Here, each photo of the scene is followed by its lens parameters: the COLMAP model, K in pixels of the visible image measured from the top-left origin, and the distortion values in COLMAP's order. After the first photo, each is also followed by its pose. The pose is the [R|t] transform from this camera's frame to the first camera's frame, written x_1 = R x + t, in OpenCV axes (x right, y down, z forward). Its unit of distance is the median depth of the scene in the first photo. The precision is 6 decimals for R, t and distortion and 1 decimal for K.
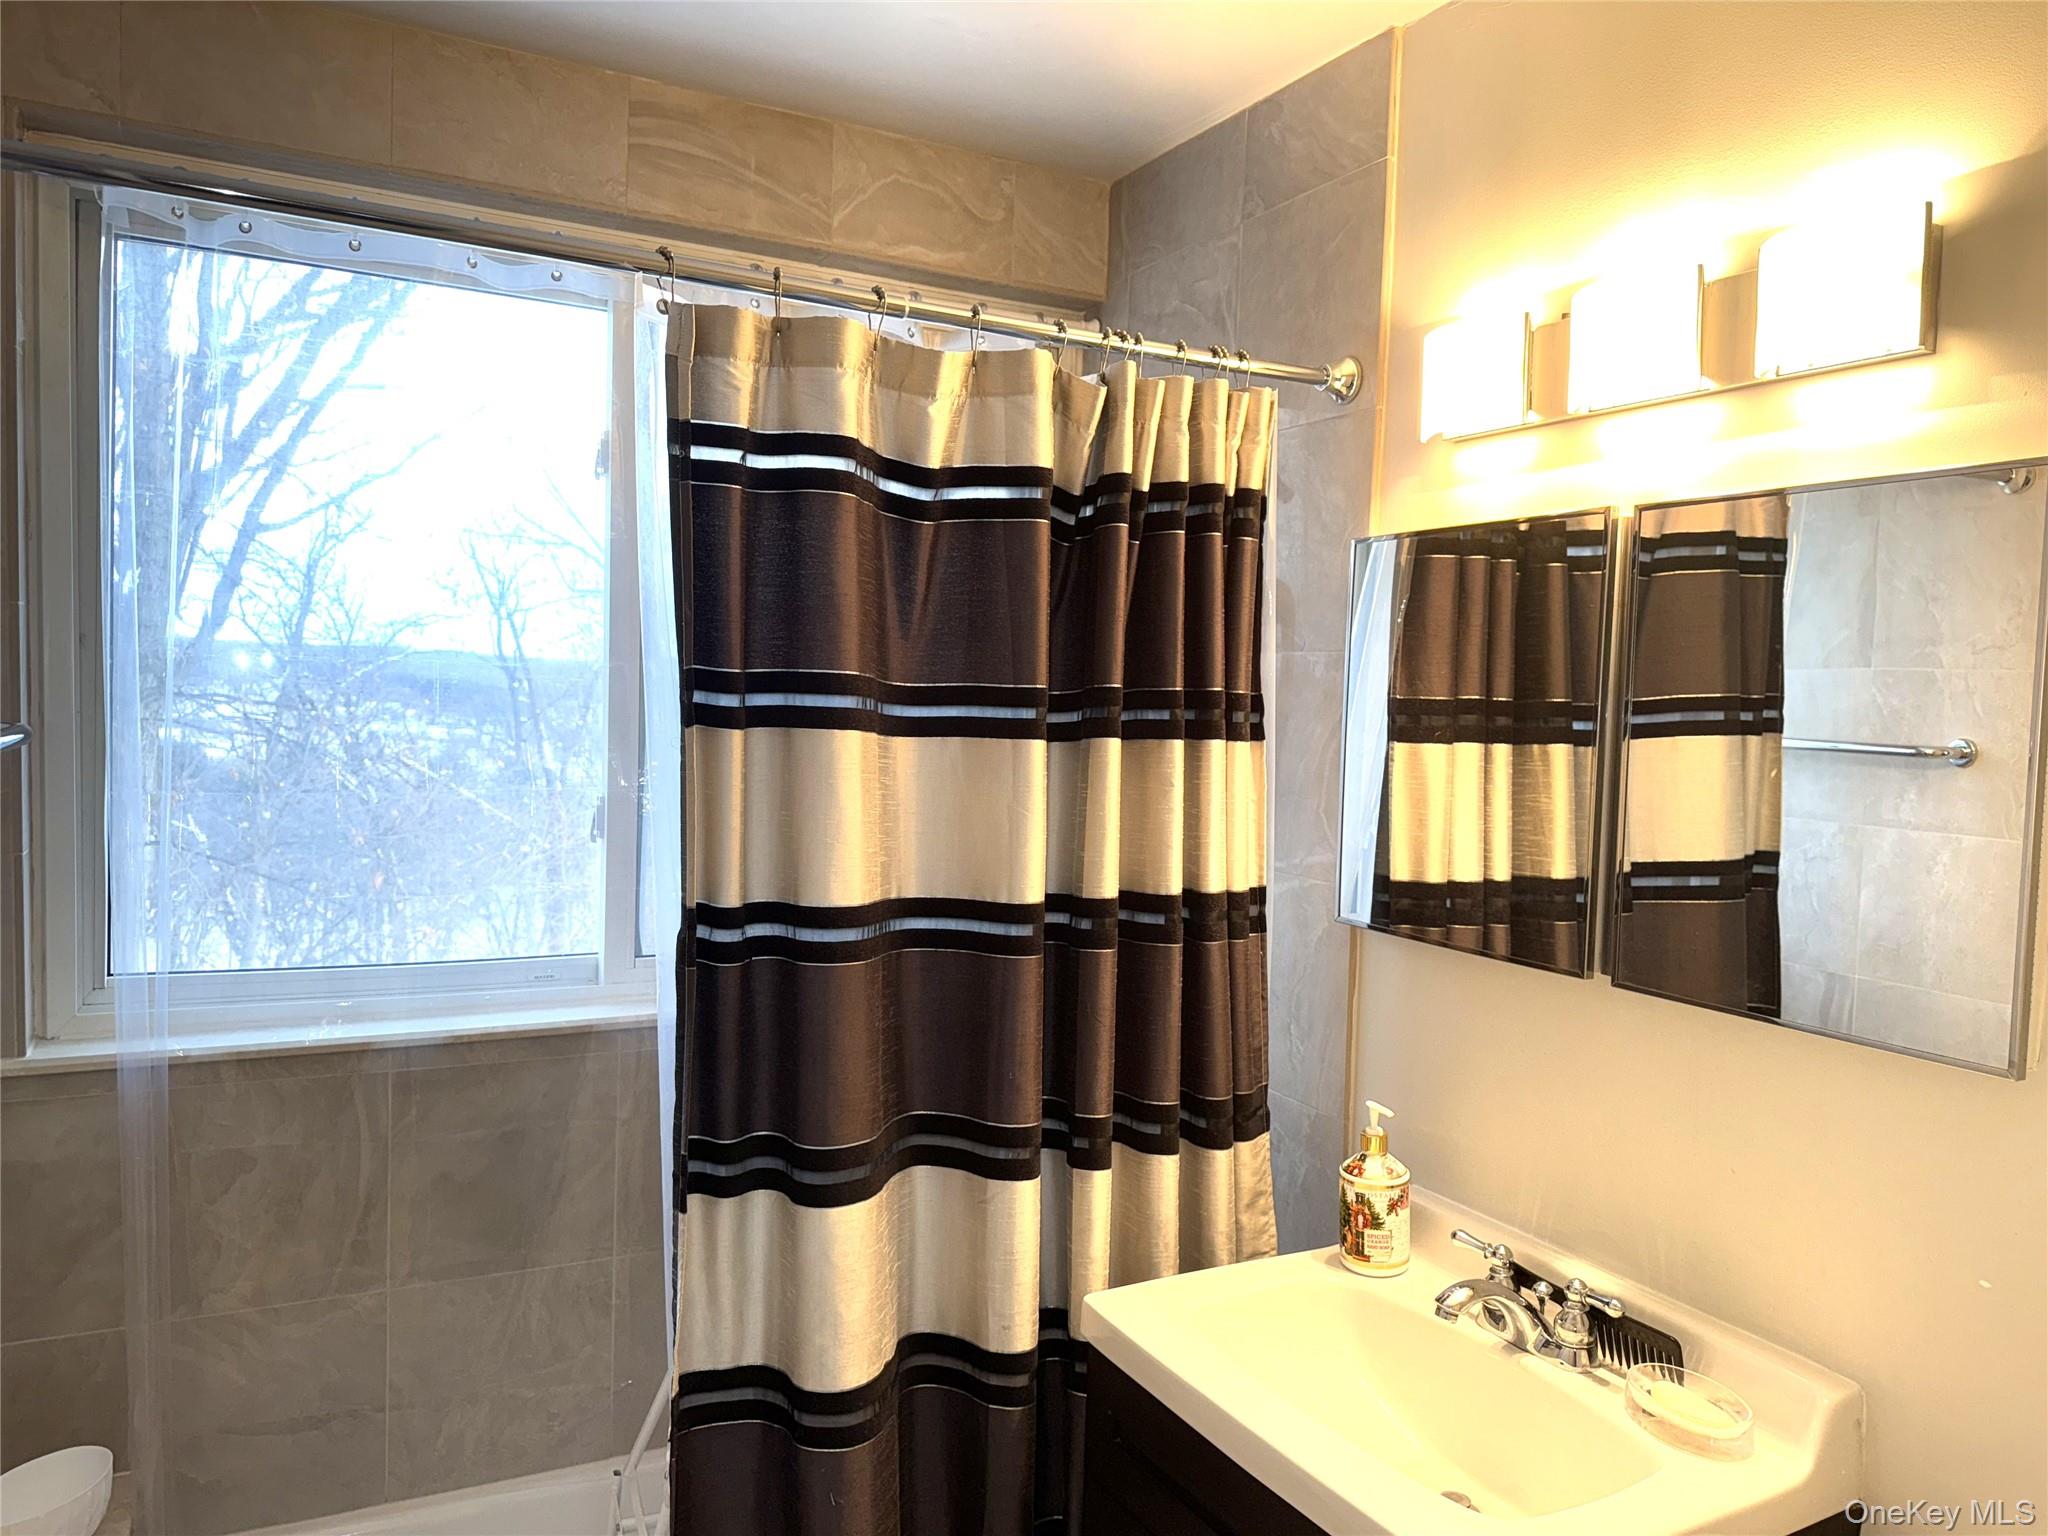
lens RADIAL K [[1453.2, 0, 1024.3], [0, 1453.2, 767.3], [0, 0, 1]] dist [0.038709, -0.059488]
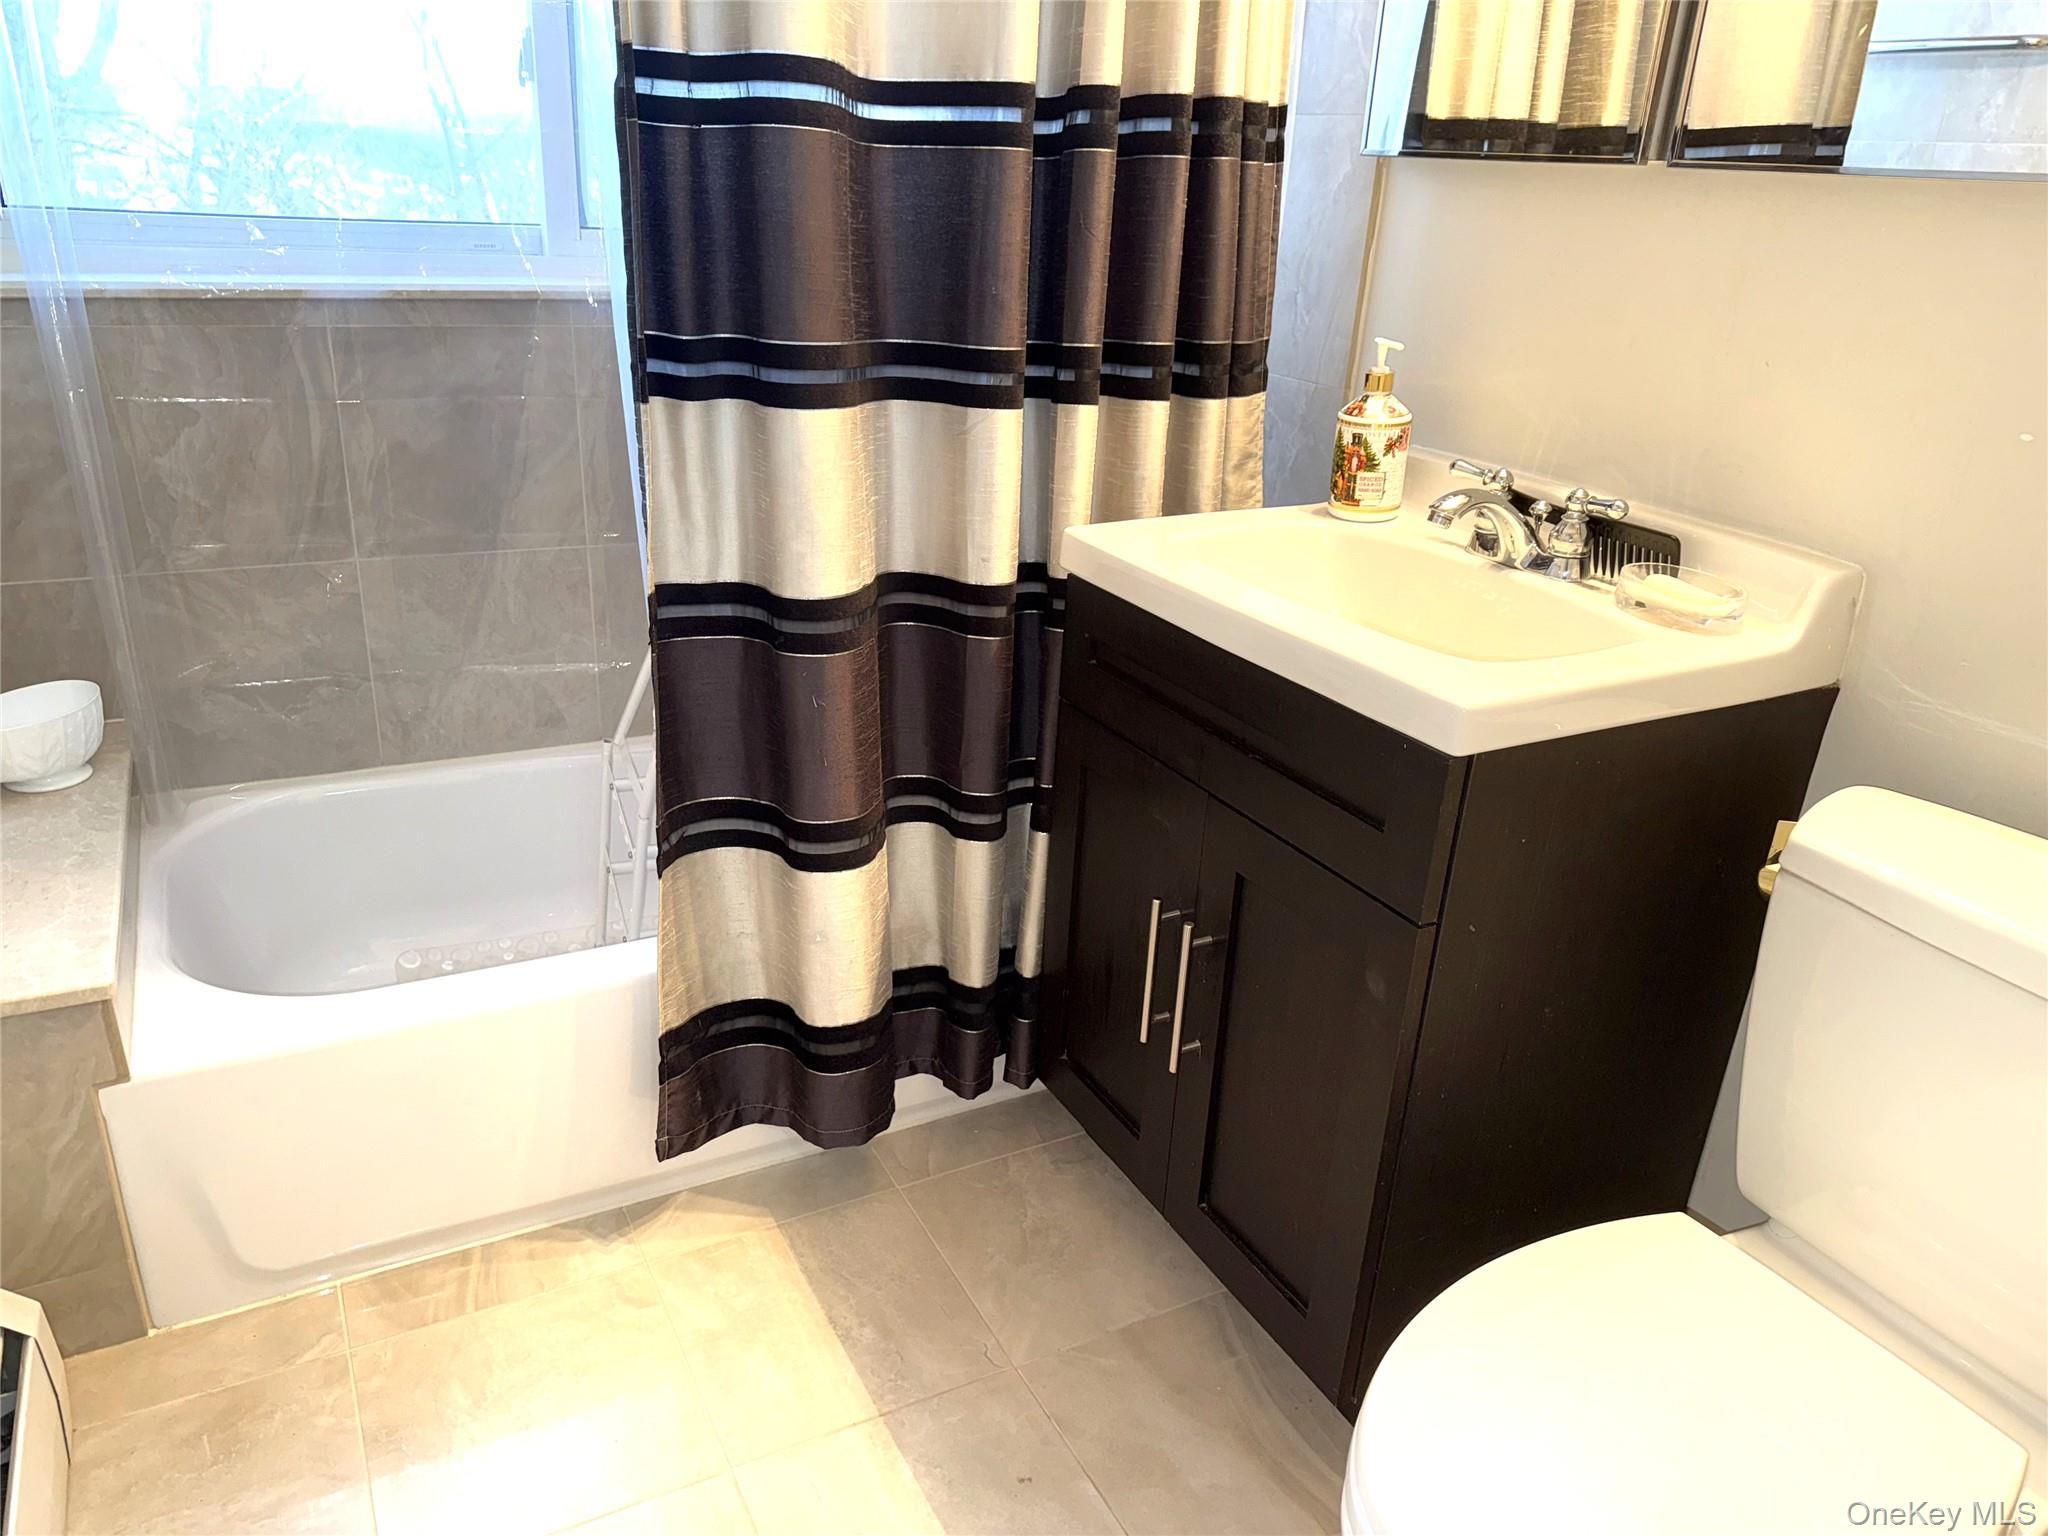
lens RADIAL K [[1453.2, 0, 1008.9], [0, 1453.2, 771.6], [0, 0, 1]] dist [0.038709, -0.059488]
pose [[0.999783, 0.018437, 0.009648, -0.003104], [-0.020669, 0.933670, 0.357536, 0.156128], [-0.002416, -0.357658, 0.933849, 0.030671]]
